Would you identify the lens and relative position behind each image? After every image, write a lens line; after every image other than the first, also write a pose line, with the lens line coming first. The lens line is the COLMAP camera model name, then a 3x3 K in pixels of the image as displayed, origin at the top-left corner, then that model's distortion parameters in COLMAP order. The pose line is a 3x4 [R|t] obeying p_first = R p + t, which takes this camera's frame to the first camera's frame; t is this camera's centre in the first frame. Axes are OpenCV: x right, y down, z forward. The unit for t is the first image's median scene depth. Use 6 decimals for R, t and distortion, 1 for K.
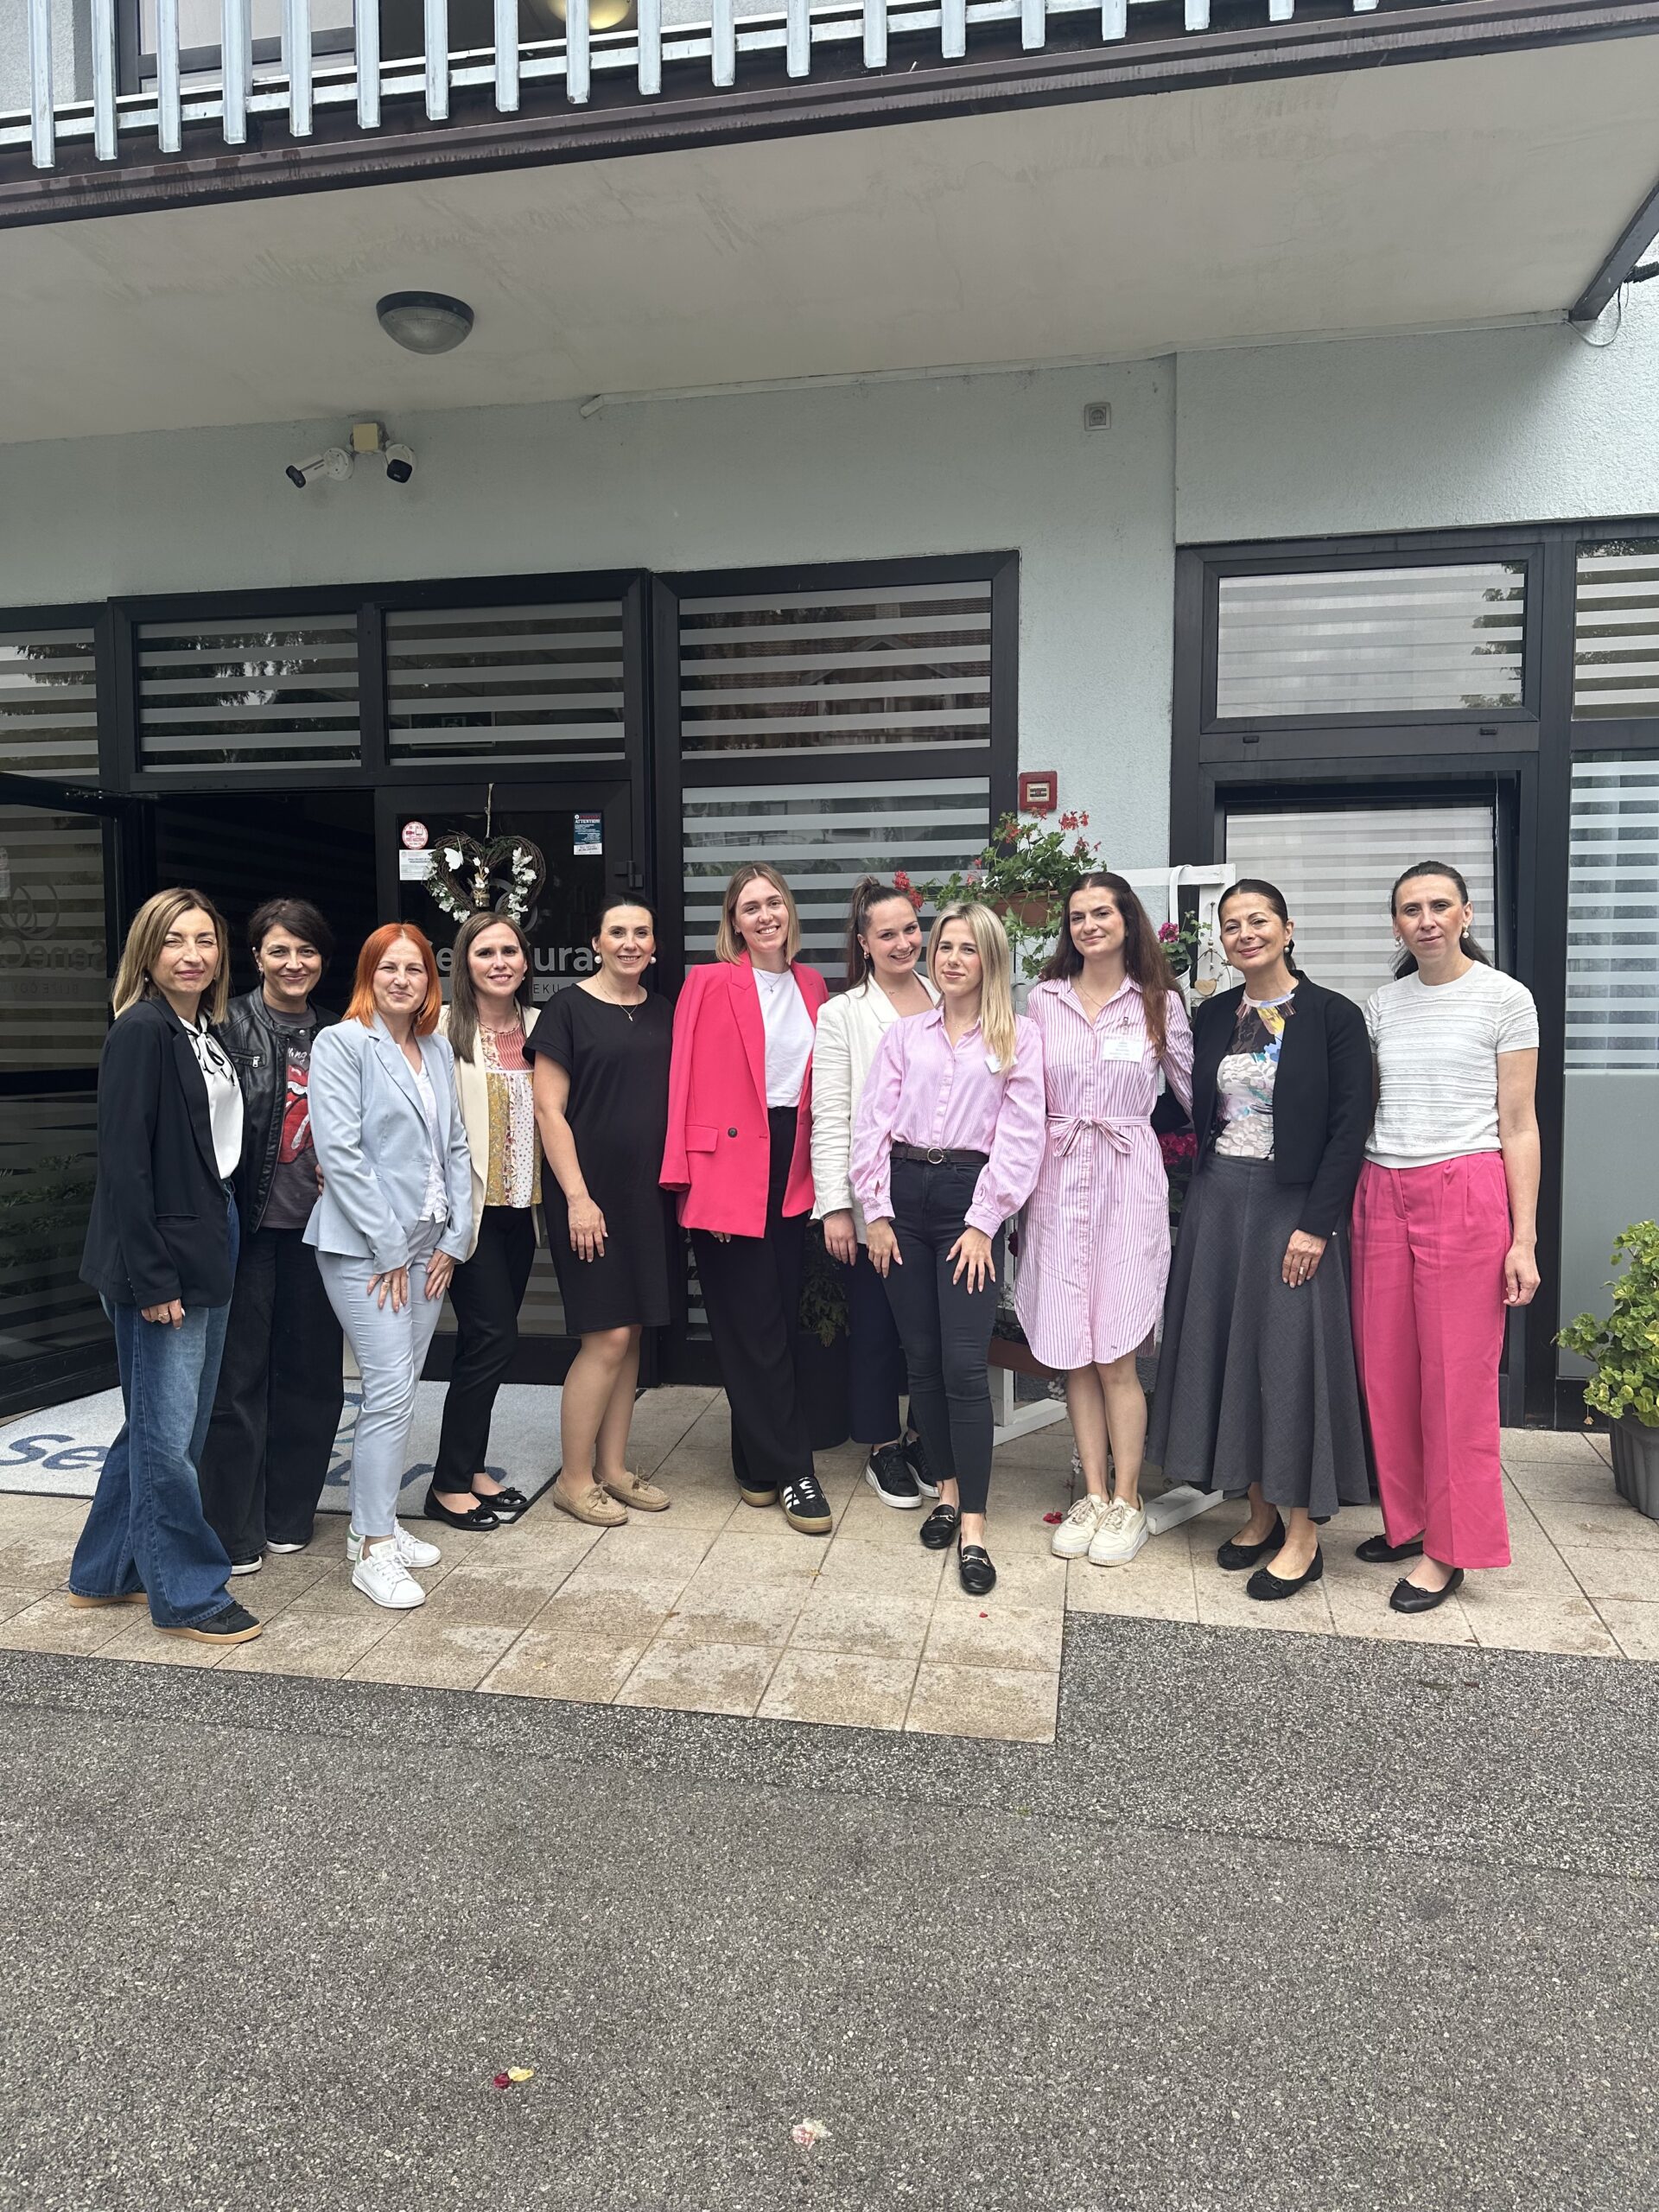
lens RADIAL K [[1579.2, 0, 792.4], [0, 1579.2, 1109.1], [0, 0, 1]] dist [0.071147, -0.125409]
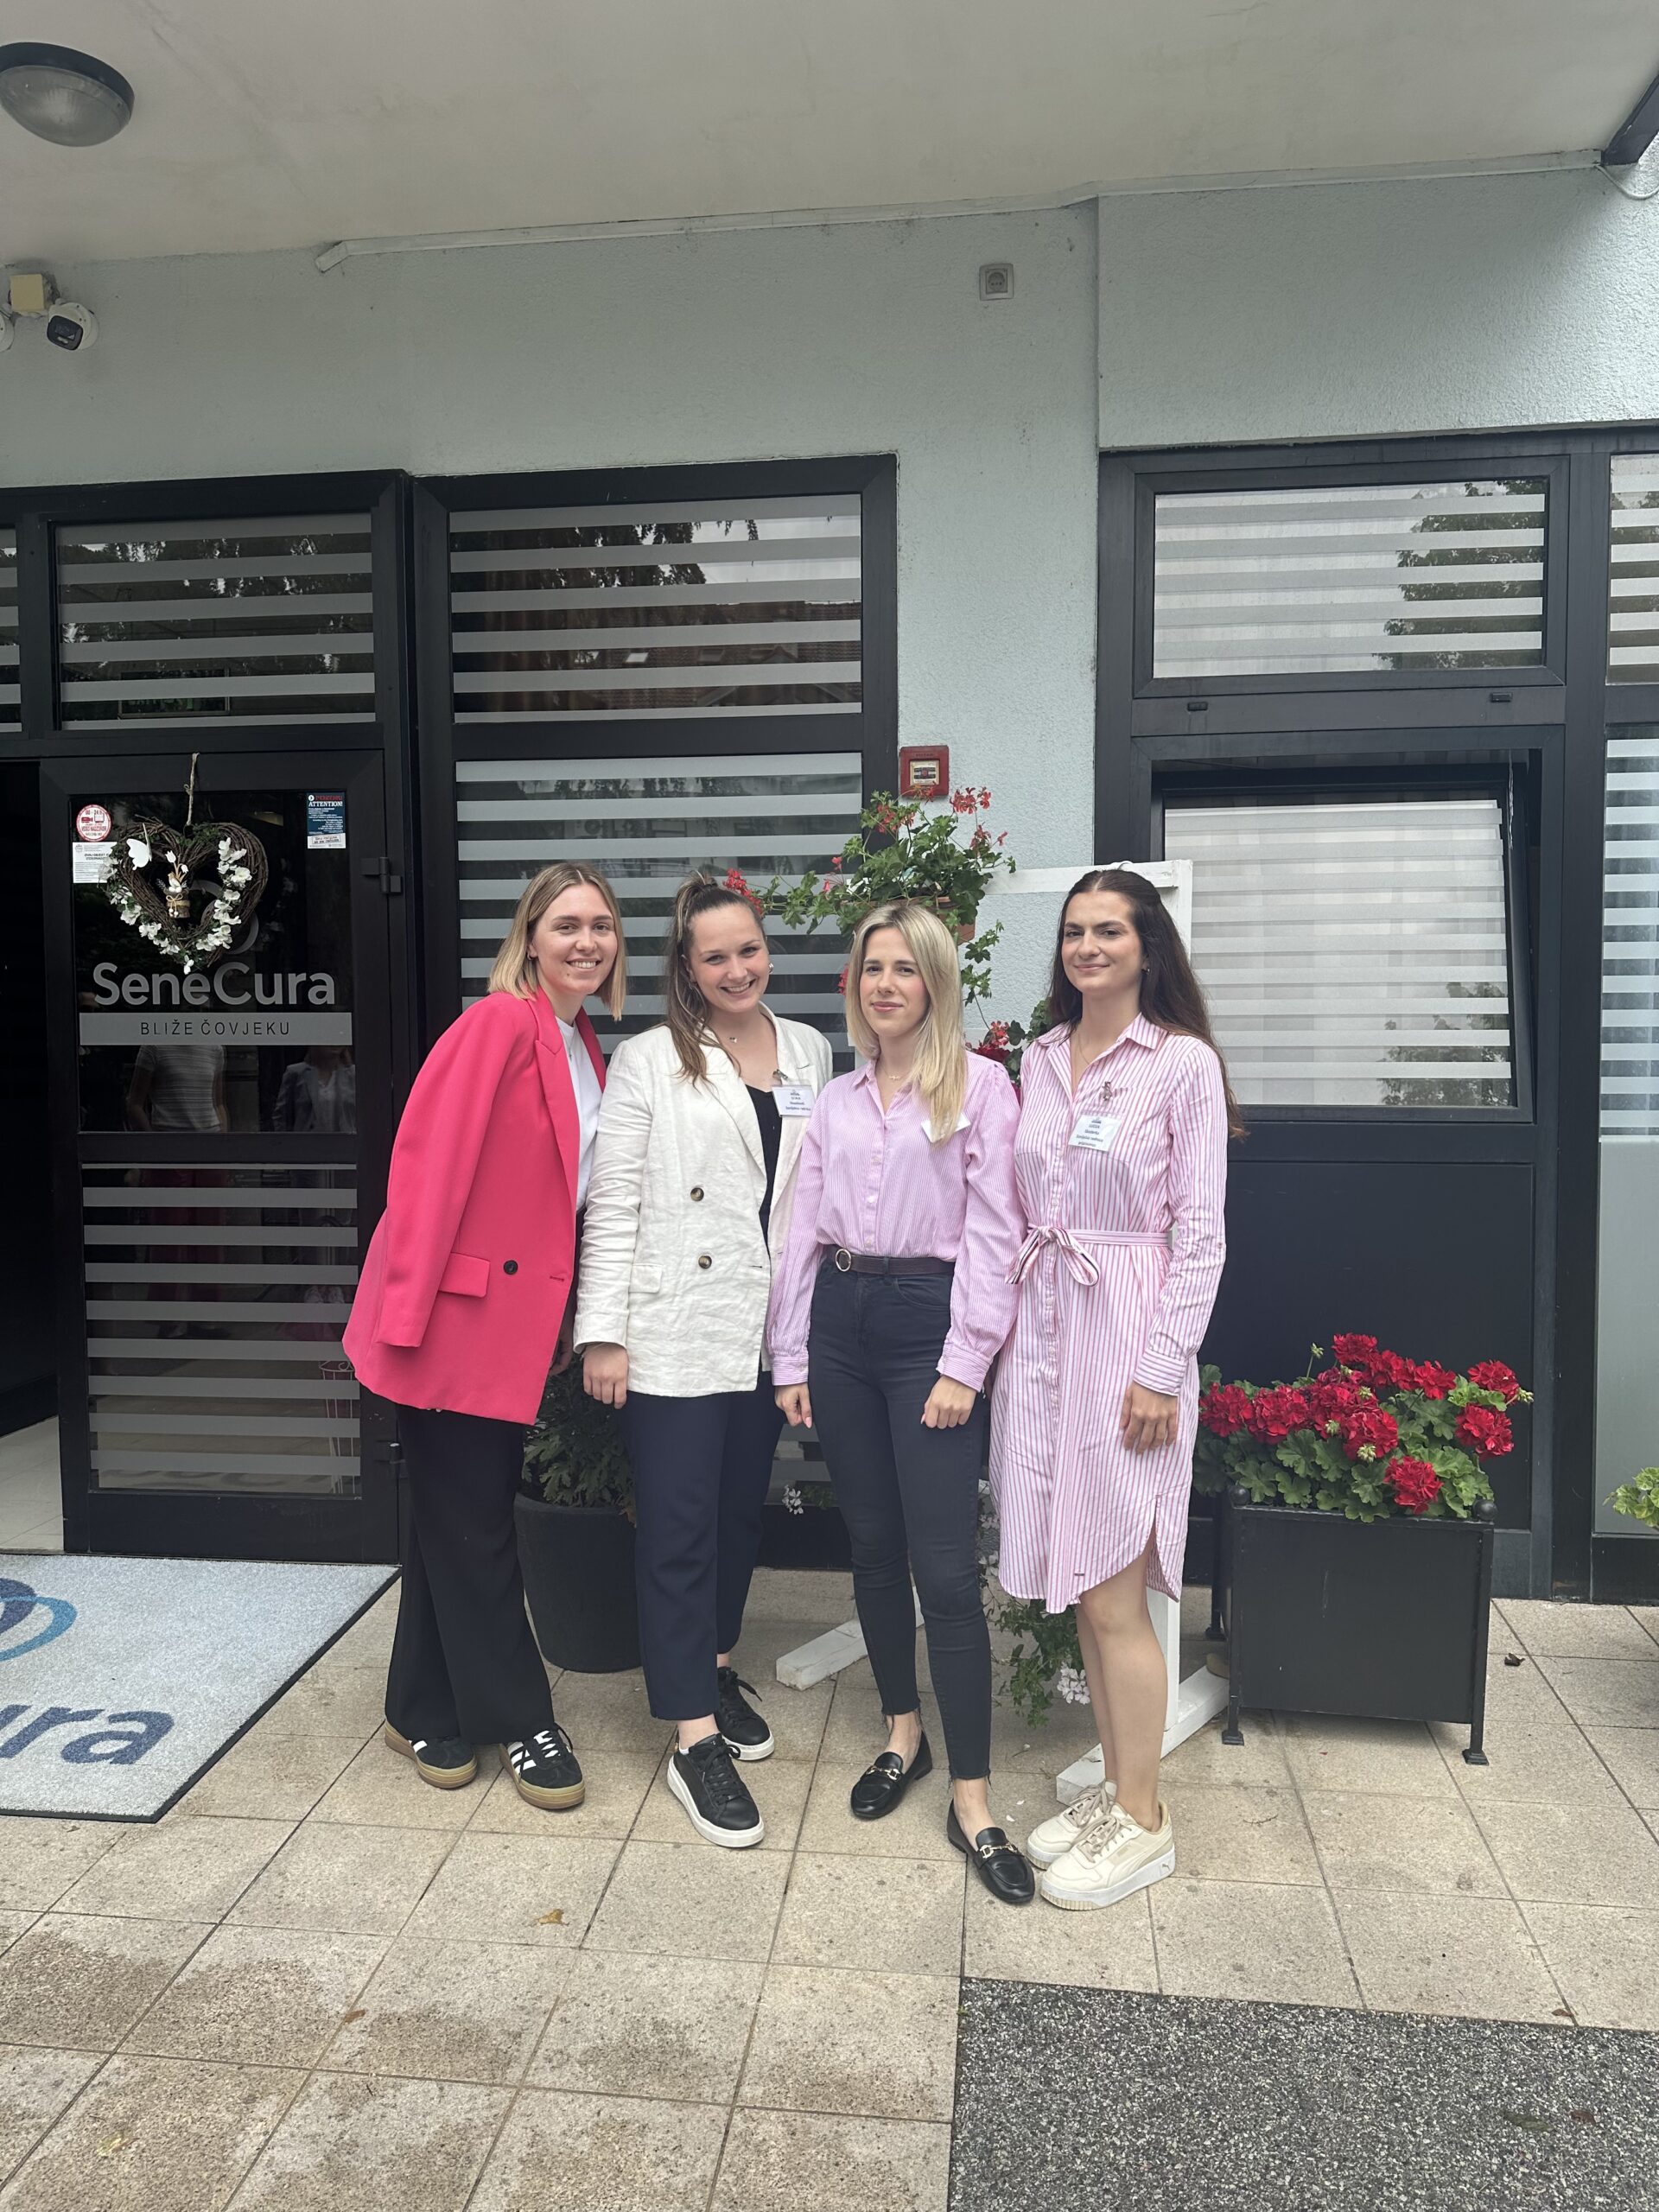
lens RADIAL K [[1552.9, 0, 829.5], [0, 1552.9, 1106.0], [0, 0, 1]] dist [0.003593, -0.006699]
pose [[0.996855, -0.003898, 0.079150, 0.051265], [0.005363, 0.999818, -0.018310, -0.026746], [-0.079064, 0.018677, 0.996695, 0.271247]]
